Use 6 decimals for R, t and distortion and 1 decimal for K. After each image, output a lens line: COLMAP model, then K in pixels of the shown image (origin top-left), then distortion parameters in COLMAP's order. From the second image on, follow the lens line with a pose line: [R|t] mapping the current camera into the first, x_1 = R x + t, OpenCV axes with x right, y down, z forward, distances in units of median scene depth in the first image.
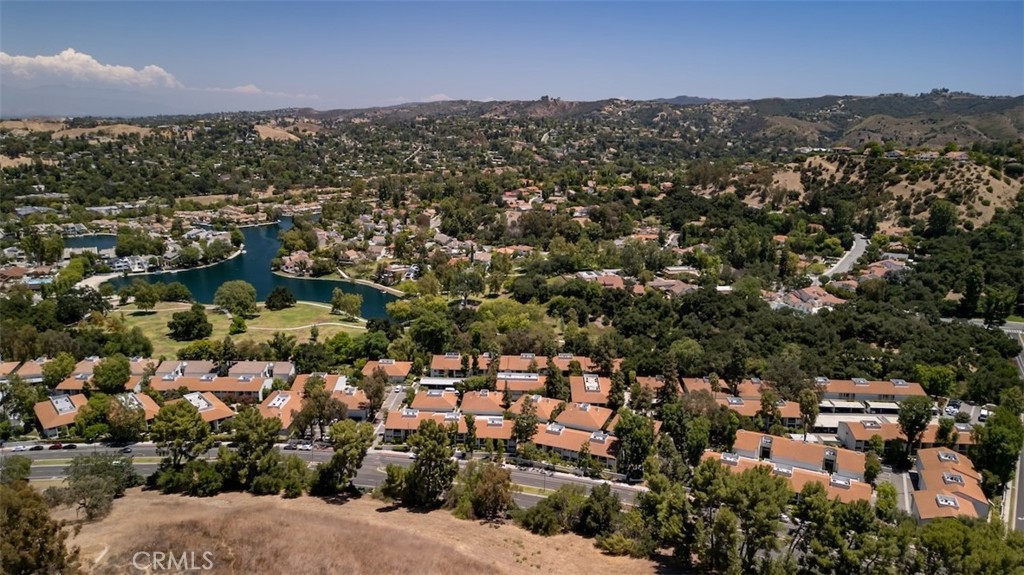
lens RADIAL K [[727.0, 0, 517.4], [0, 727.0, 279.4], [0, 0, 1]] dist [0.063634, -0.061020]
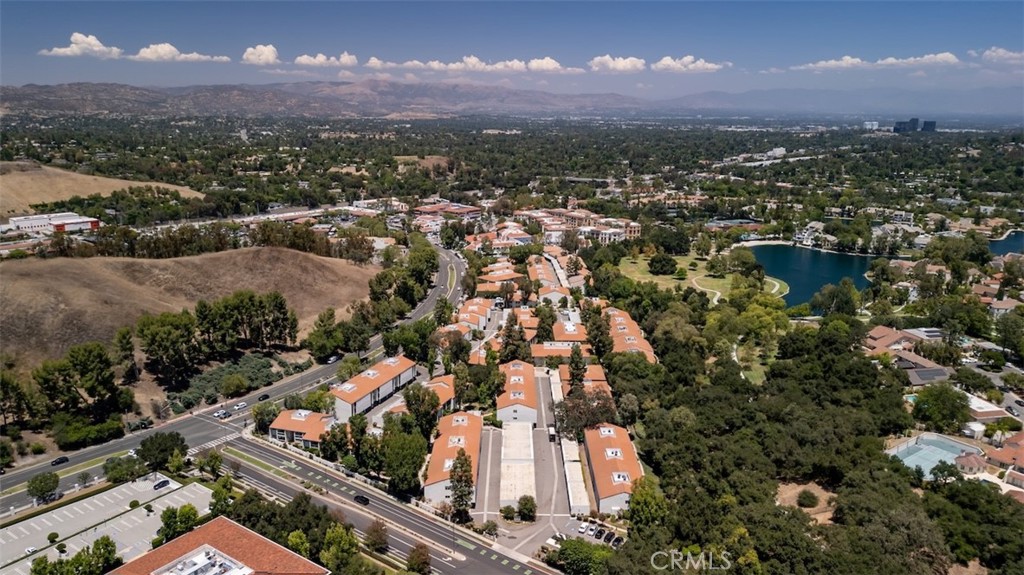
lens RADIAL K [[727.0, 0, 512.7], [0, 727.0, 282.9], [0, 0, 1]] dist [0.063634, -0.061020]
pose [[0.051163, 0.226629, -0.972636, 0.184637], [-0.230275, 0.950346, 0.209322, -0.026585], [0.971780, 0.213264, 0.100810, 0.123075]]
